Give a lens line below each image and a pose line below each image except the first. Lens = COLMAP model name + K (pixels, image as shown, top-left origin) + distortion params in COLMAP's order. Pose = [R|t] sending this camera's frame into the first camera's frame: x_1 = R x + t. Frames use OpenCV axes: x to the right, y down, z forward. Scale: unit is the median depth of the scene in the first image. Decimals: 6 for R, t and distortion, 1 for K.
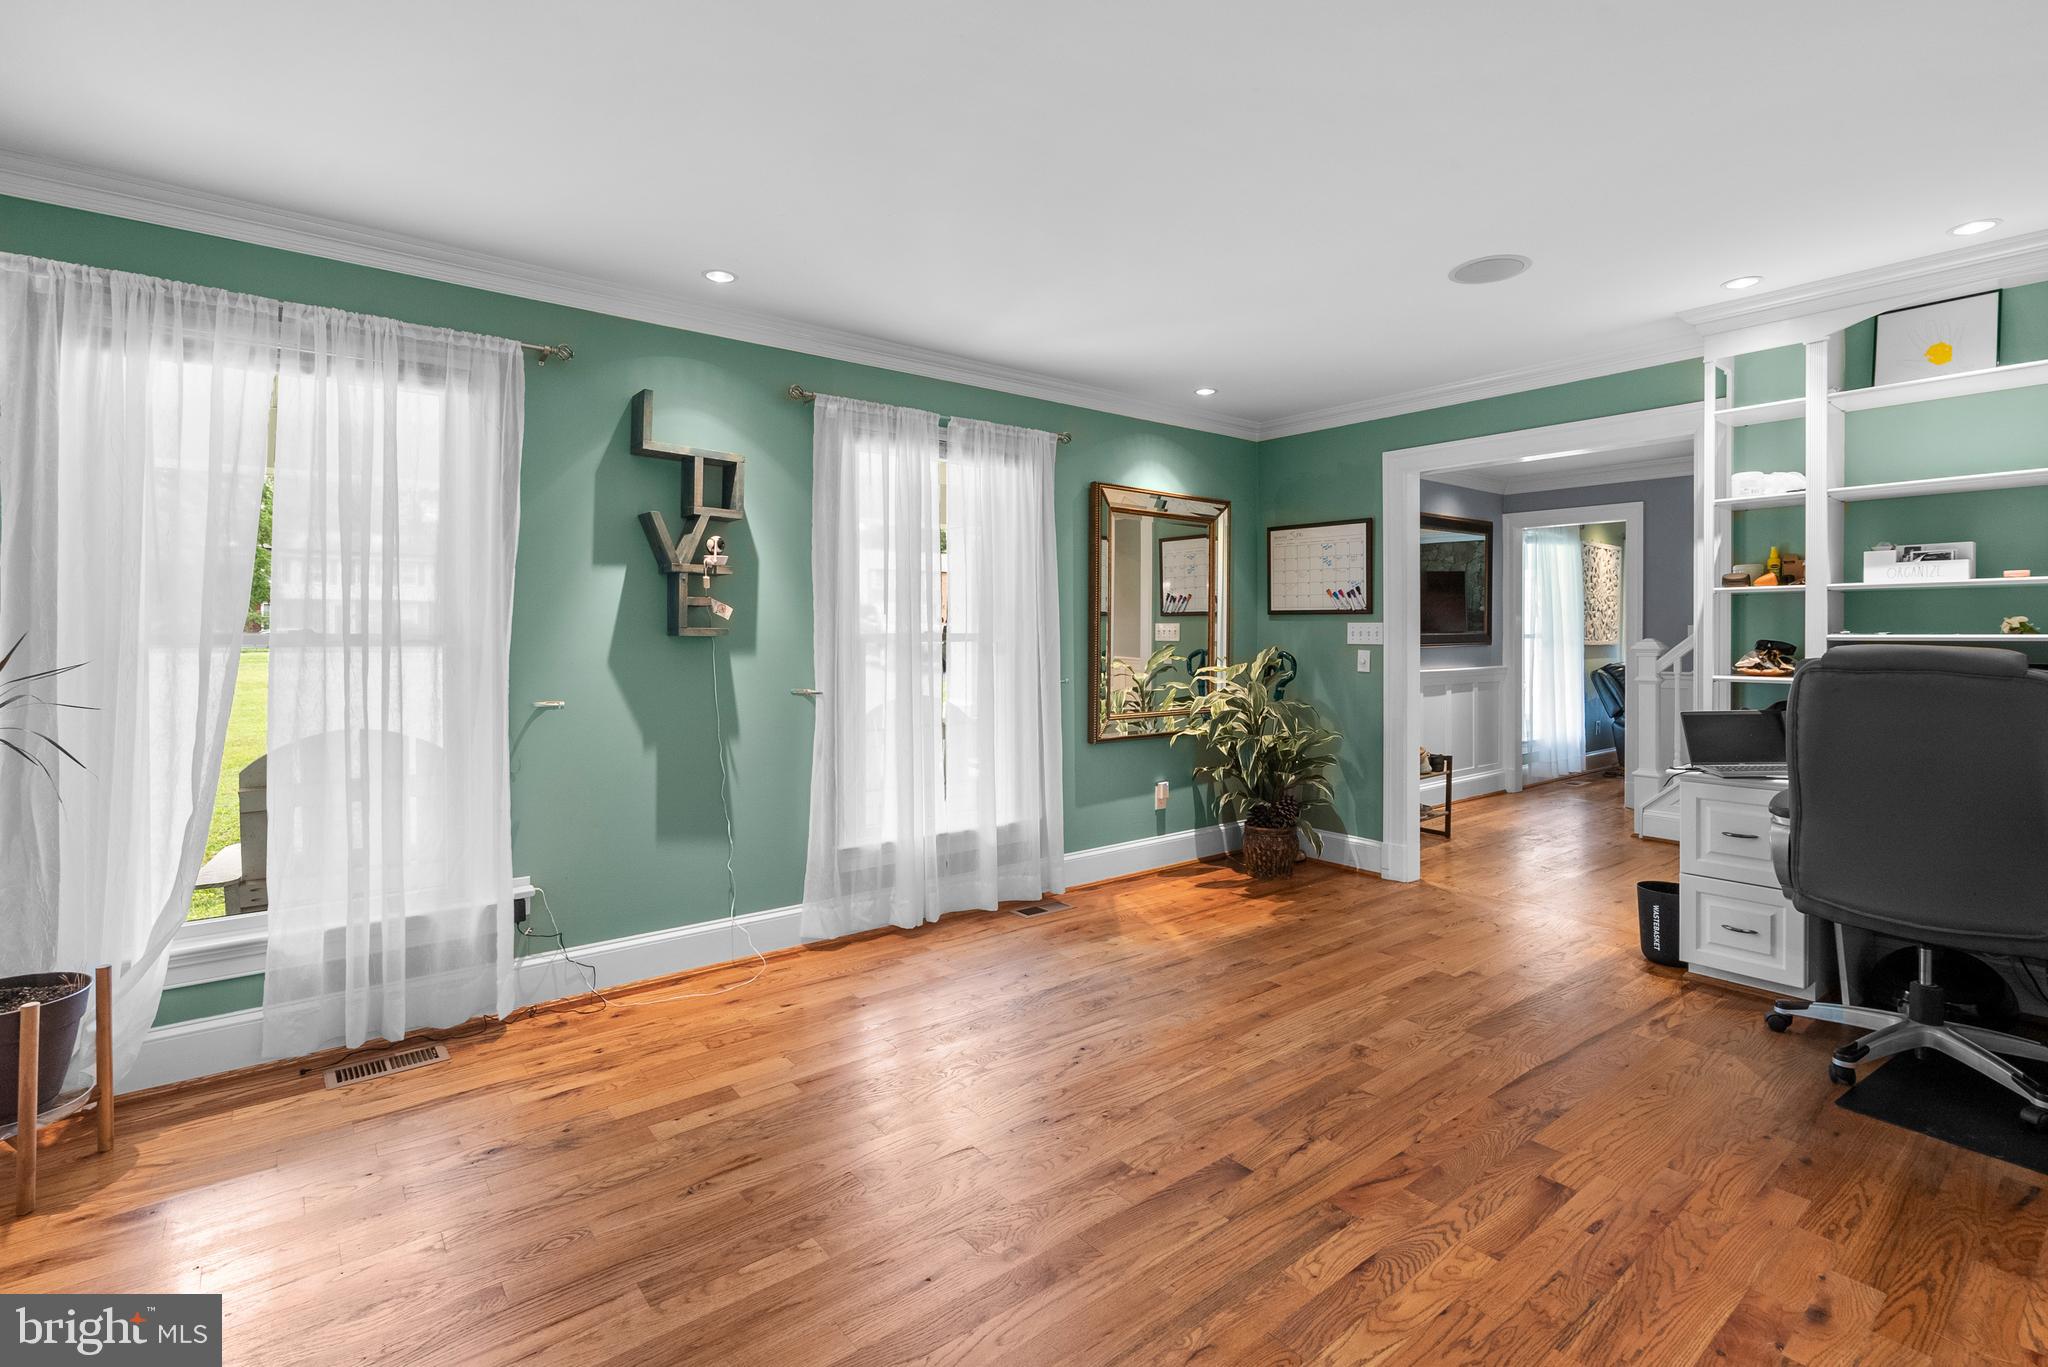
lens RADIAL K [[933.1, 0, 1034.0], [0, 933.1, 641.8], [0, 0, 1]] dist [-0.007590, 0.004155]
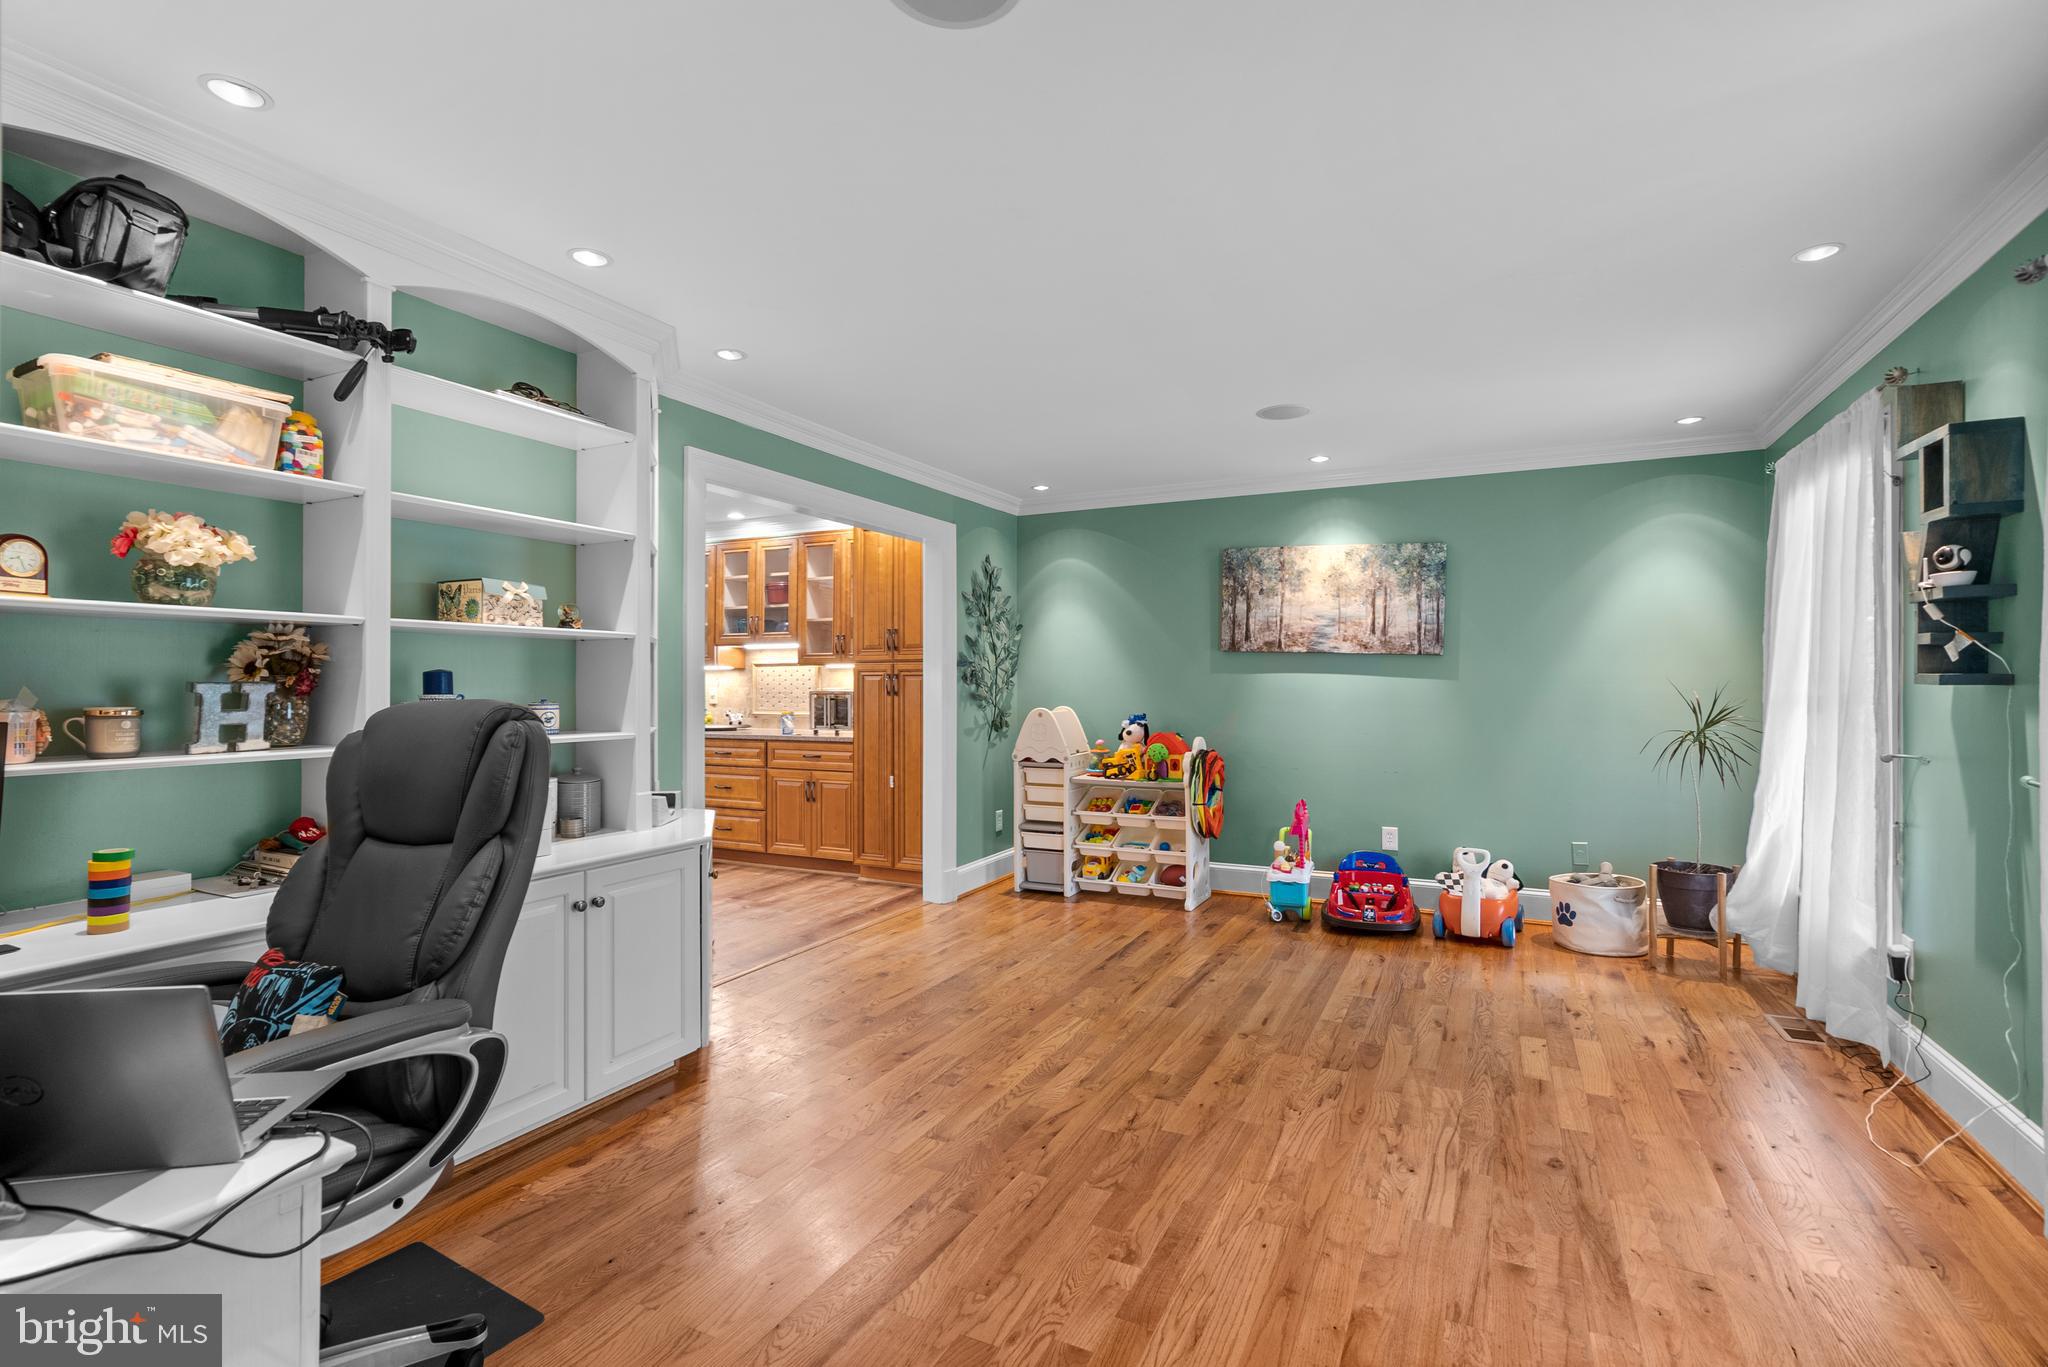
lens RADIAL K [[974.6, 0, 1027.9], [0, 974.6, 681.5], [0, 0, 1]] dist [0.000724, 0.000040]
pose [[-0.907526, 0.000814, -0.419996, 0.824968], [-0.000127, 0.999998, 0.002211, -0.013338], [0.419997, 0.002060, -0.907523, 1.841831]]
